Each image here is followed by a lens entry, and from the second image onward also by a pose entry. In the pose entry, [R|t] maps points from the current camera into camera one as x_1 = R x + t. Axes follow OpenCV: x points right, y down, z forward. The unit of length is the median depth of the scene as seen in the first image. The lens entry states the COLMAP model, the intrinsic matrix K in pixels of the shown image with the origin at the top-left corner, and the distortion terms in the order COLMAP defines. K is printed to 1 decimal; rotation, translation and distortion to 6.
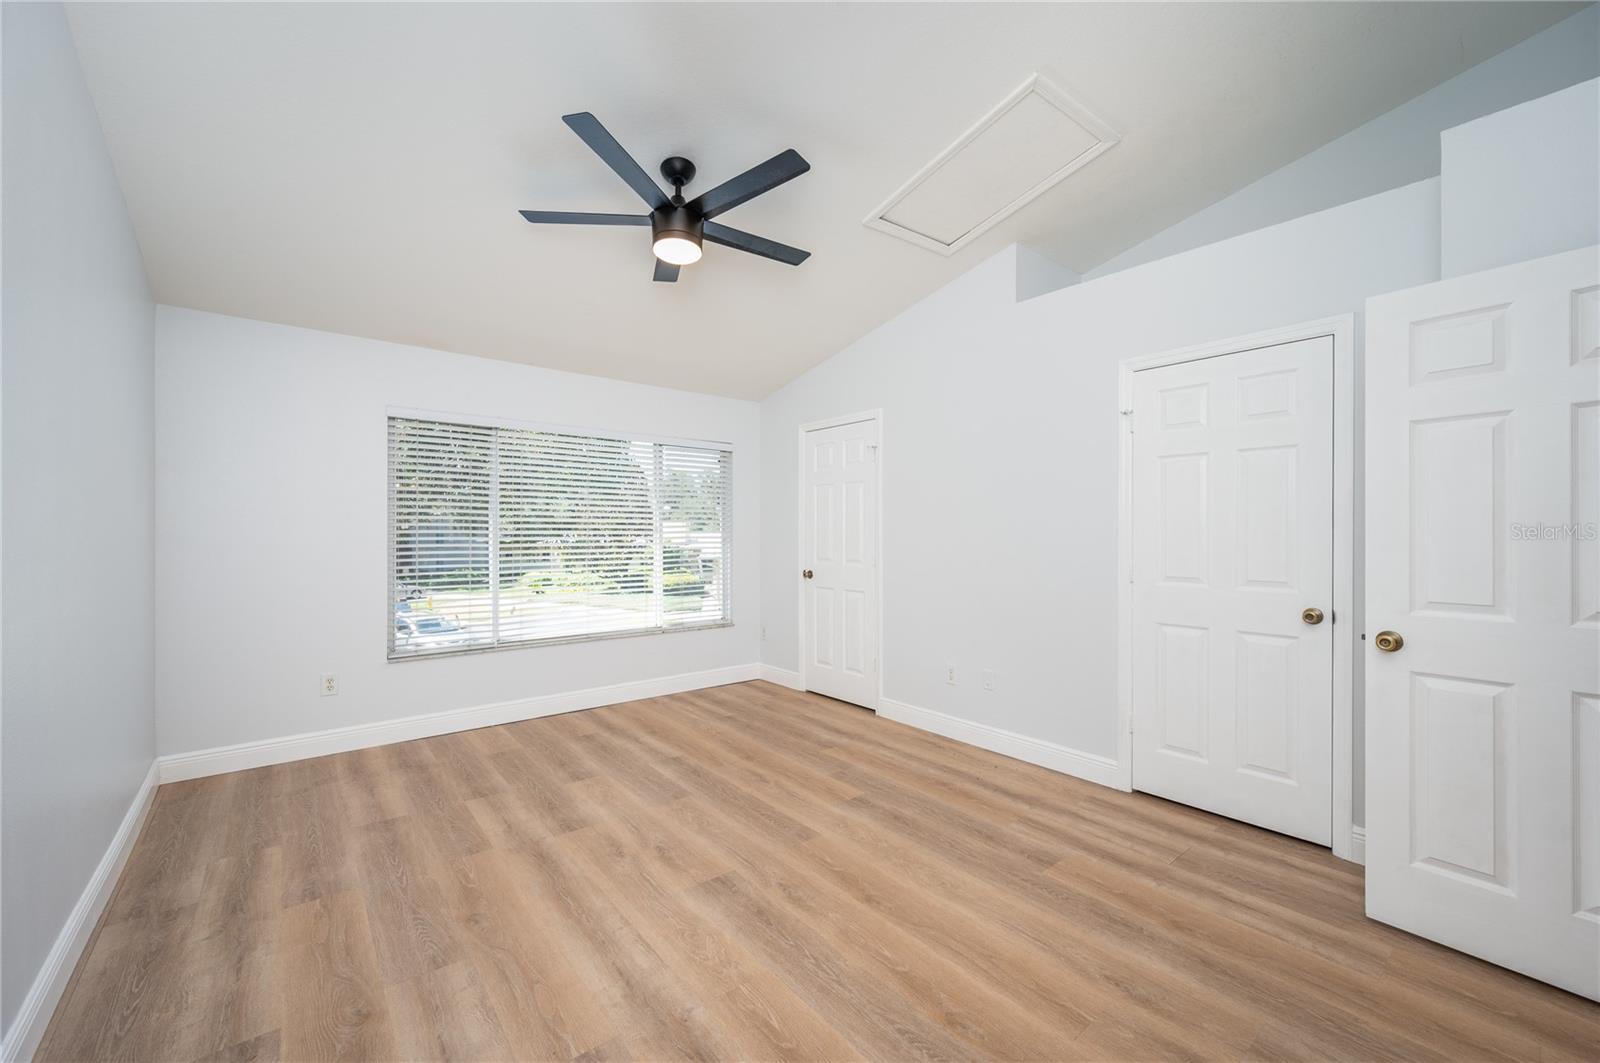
lens RADIAL K [[637.1, 0, 800.0], [0, 637.1, 531.5], [0, 0, 1]] dist [-0.000228, 0.000184]
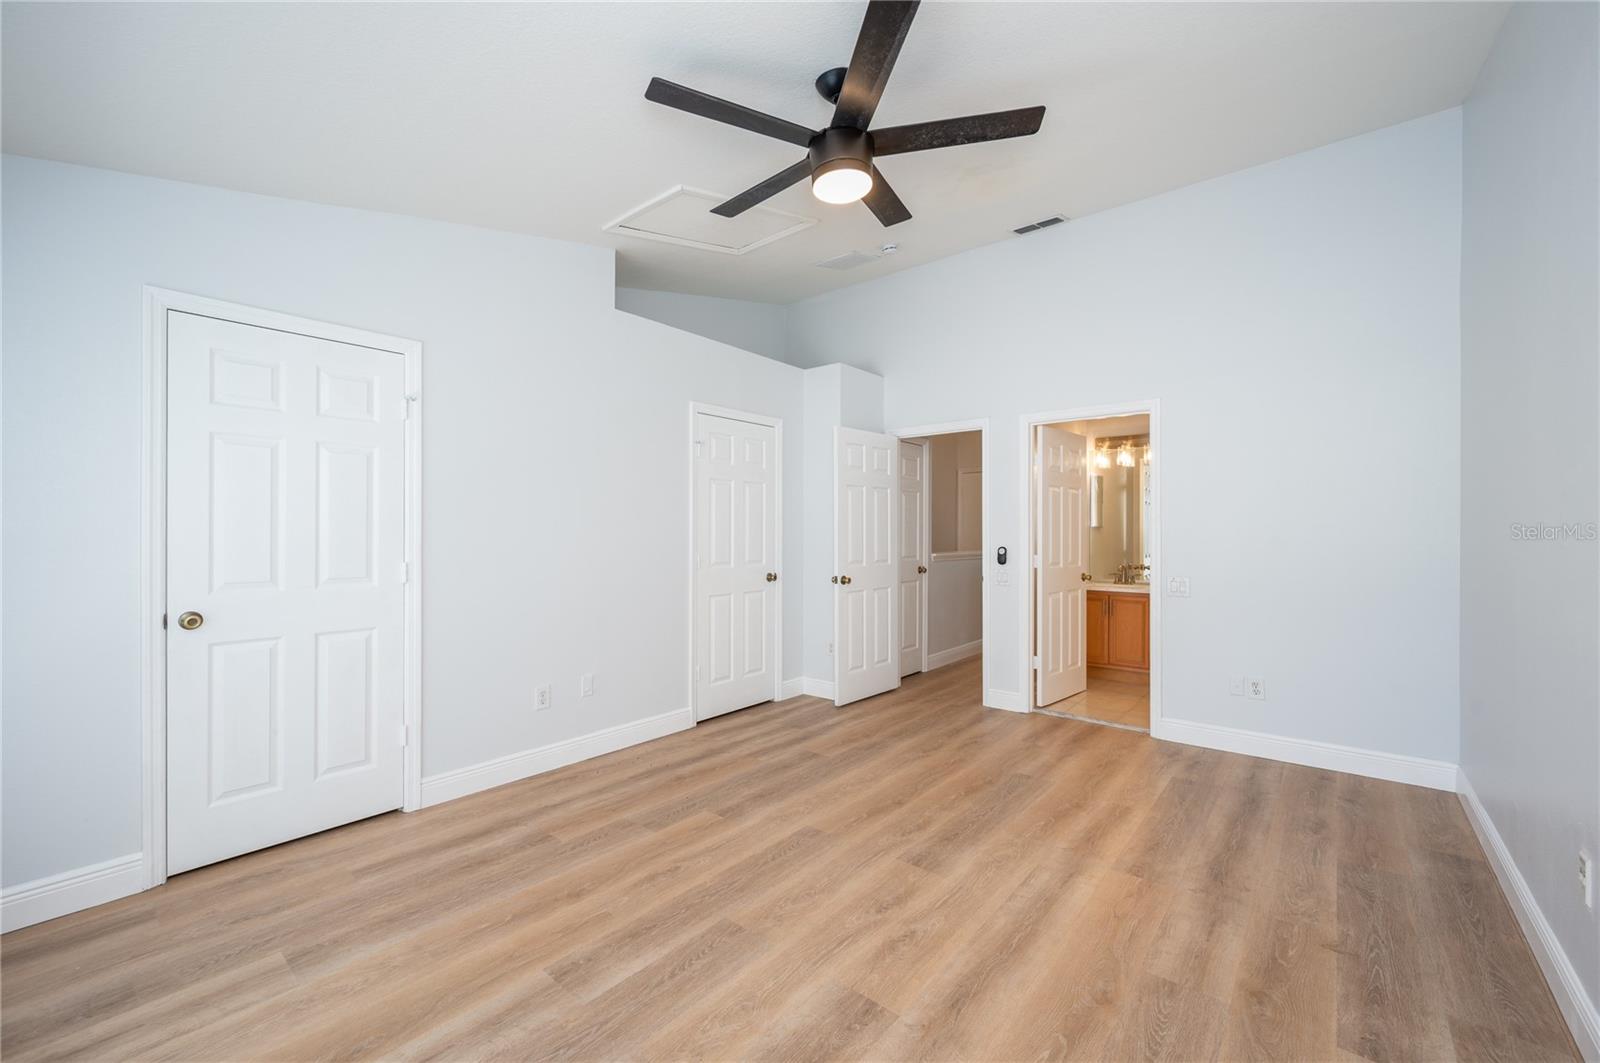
lens RADIAL K [[638.0, 0, 801.9], [0, 638.0, 528.9], [0, 0, 1]] dist [-0.001614, 0.000005]
pose [[-0.188473, 0.001504, 0.982077, -0.970890], [-0.004540, 0.999987, -0.002403, -0.002320], [-0.982068, -0.004911, -0.188464, 1.194188]]
